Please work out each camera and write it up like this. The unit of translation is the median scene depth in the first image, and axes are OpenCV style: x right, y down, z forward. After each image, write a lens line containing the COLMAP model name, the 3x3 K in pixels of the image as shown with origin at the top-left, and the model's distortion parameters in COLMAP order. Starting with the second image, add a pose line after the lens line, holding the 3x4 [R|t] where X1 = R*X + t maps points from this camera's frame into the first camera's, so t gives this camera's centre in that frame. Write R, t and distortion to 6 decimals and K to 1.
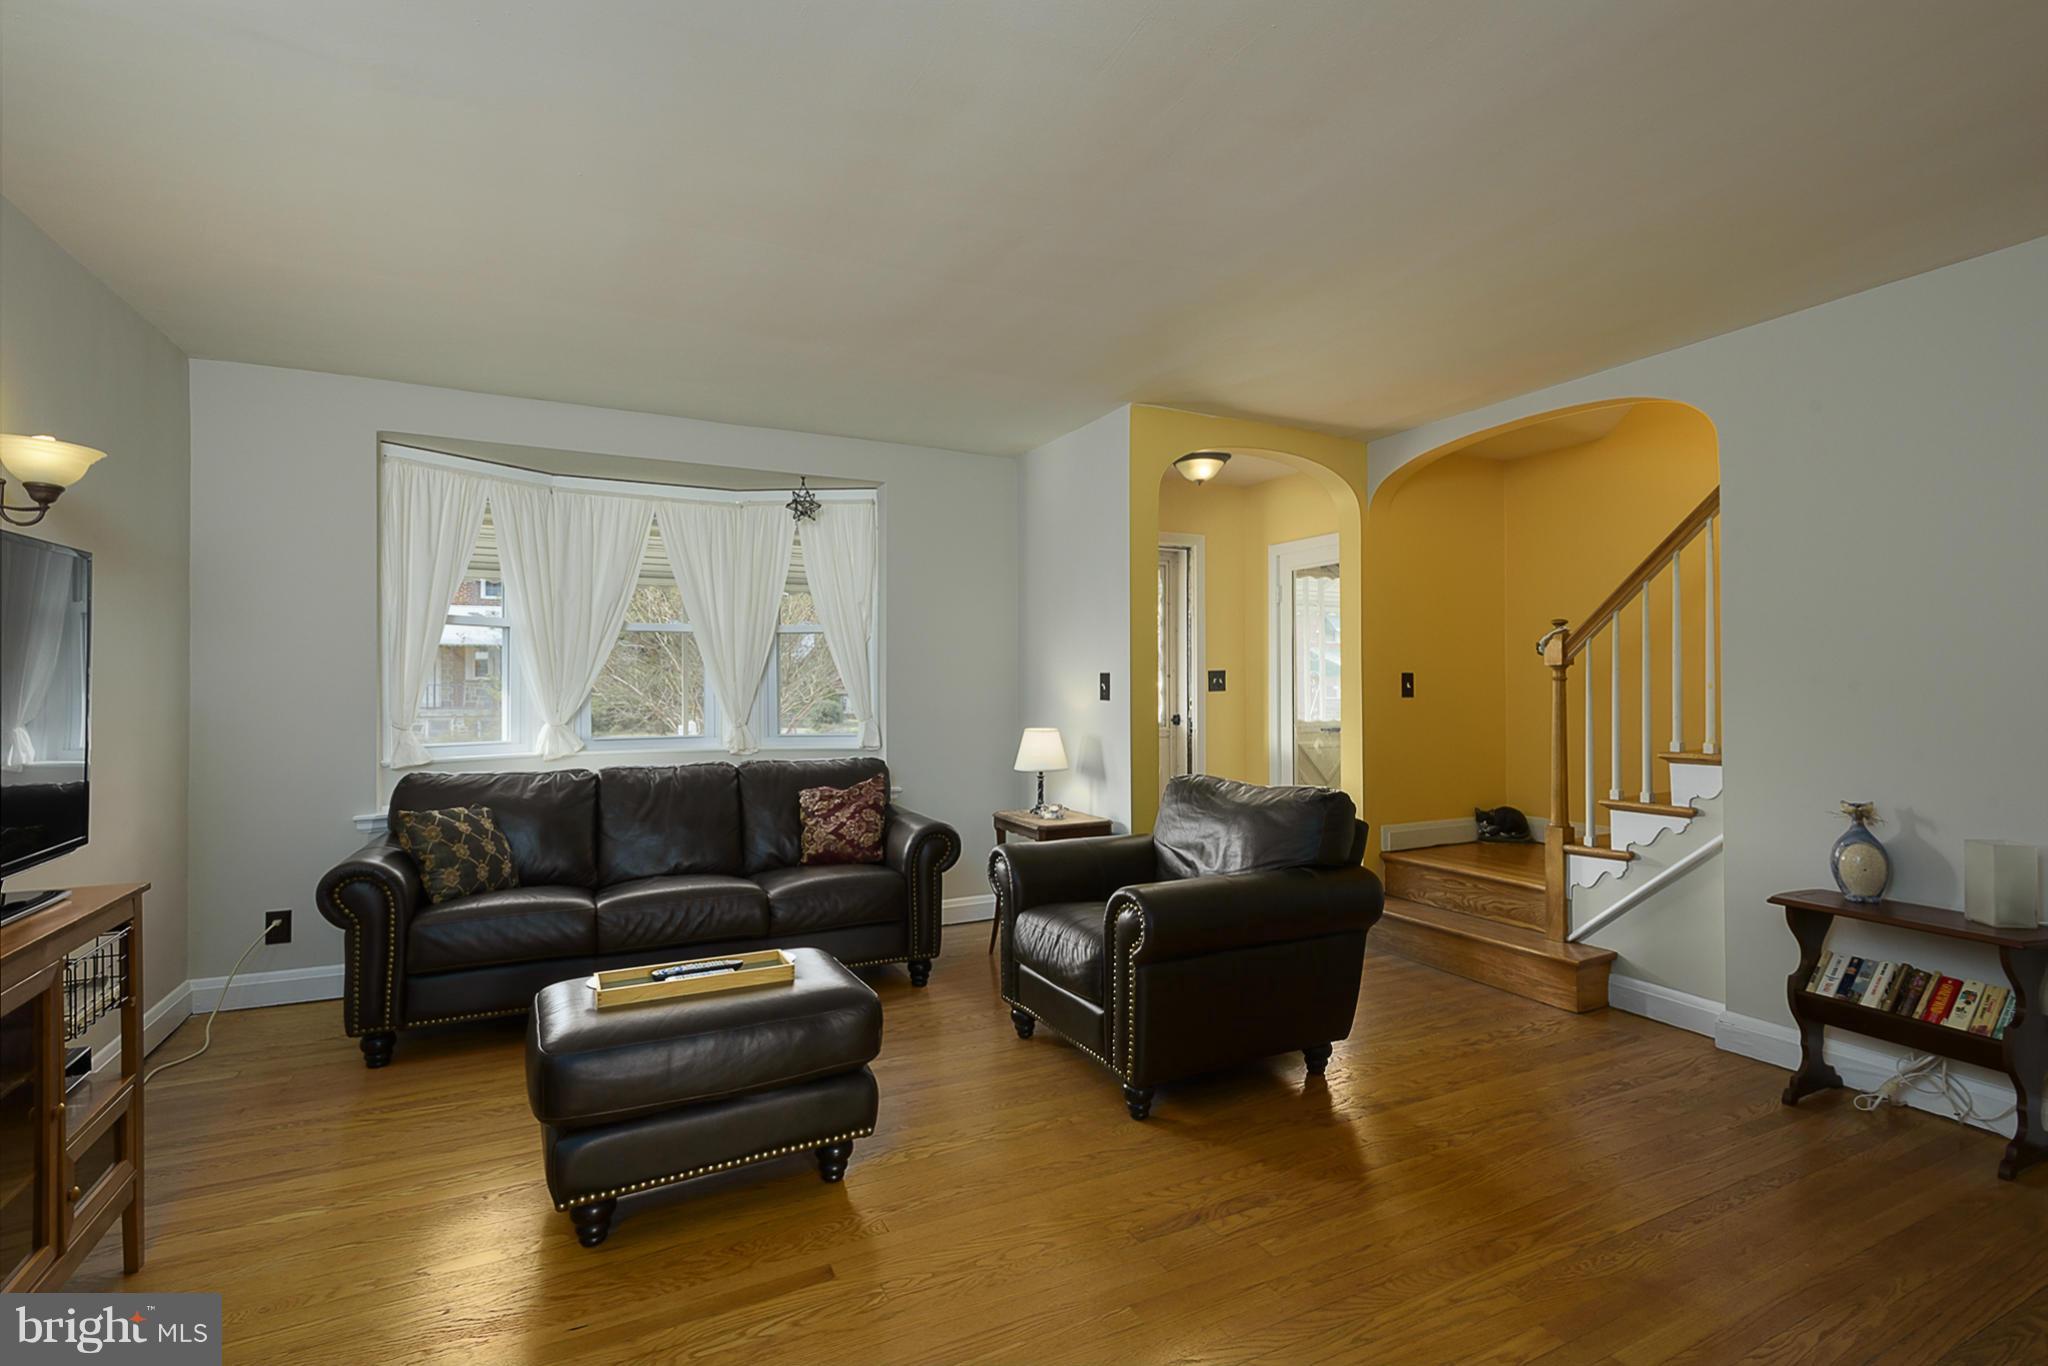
lens RADIAL K [[954.3, 0, 1001.7], [0, 954.3, 685.3], [0, 0, 1]] dist [-0.000713, -0.000146]
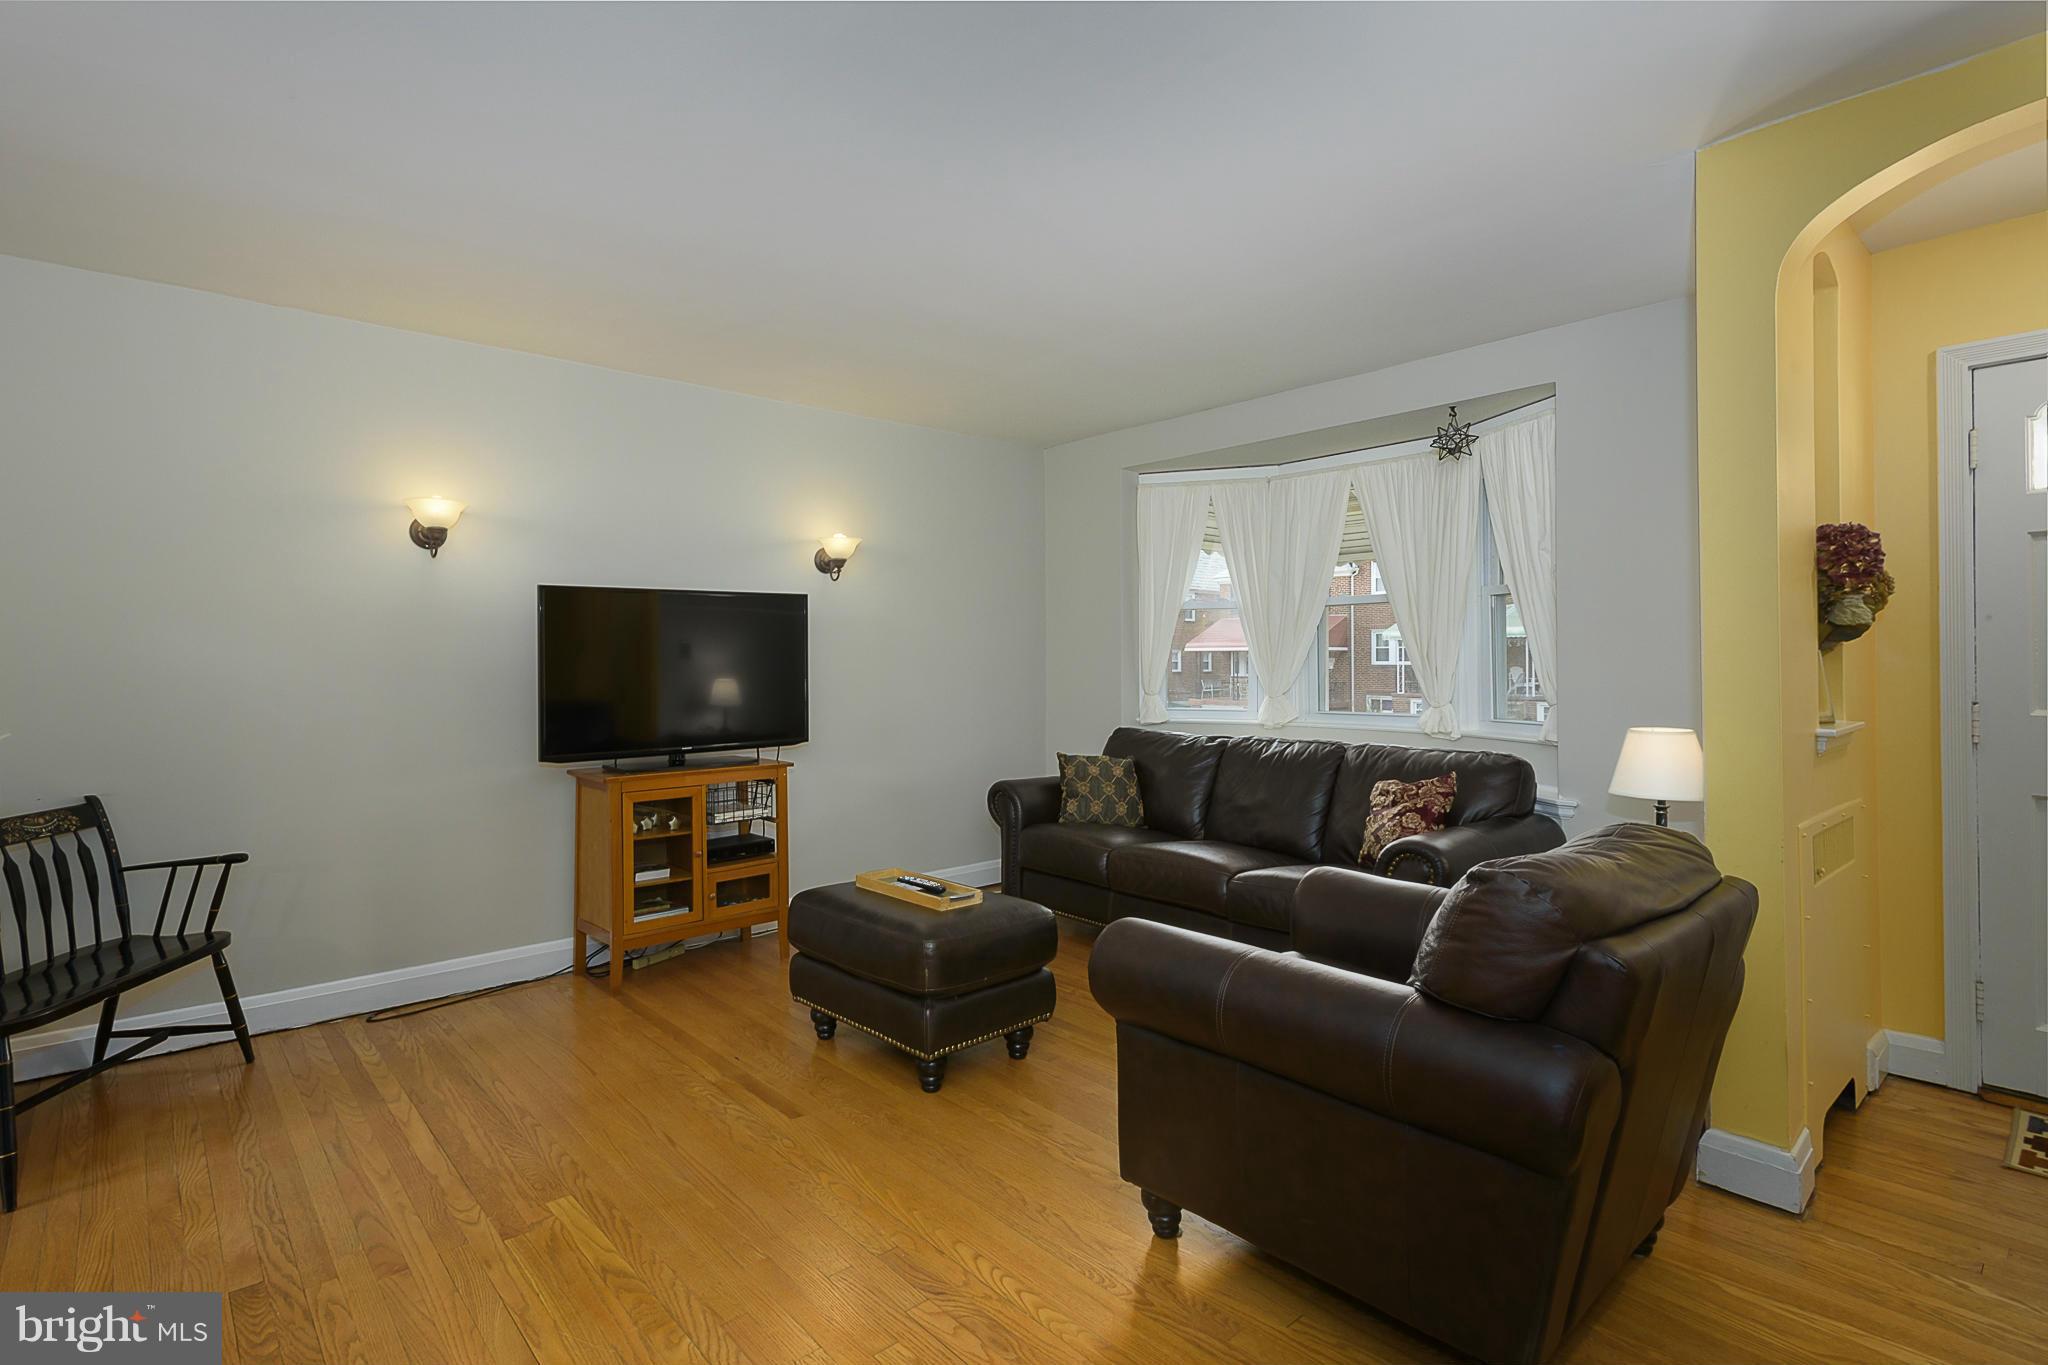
lens RADIAL K [[976.3, 0, 995.3], [0, 976.3, 657.9], [0, 0, 1]] dist [0.014870, -0.000132]
pose [[0.254957, -0.002015, -0.966950, 0.569166], [0.003997, 0.999991, -0.001030, -0.002128], [0.966944, -0.003602, 0.254963, 0.444799]]
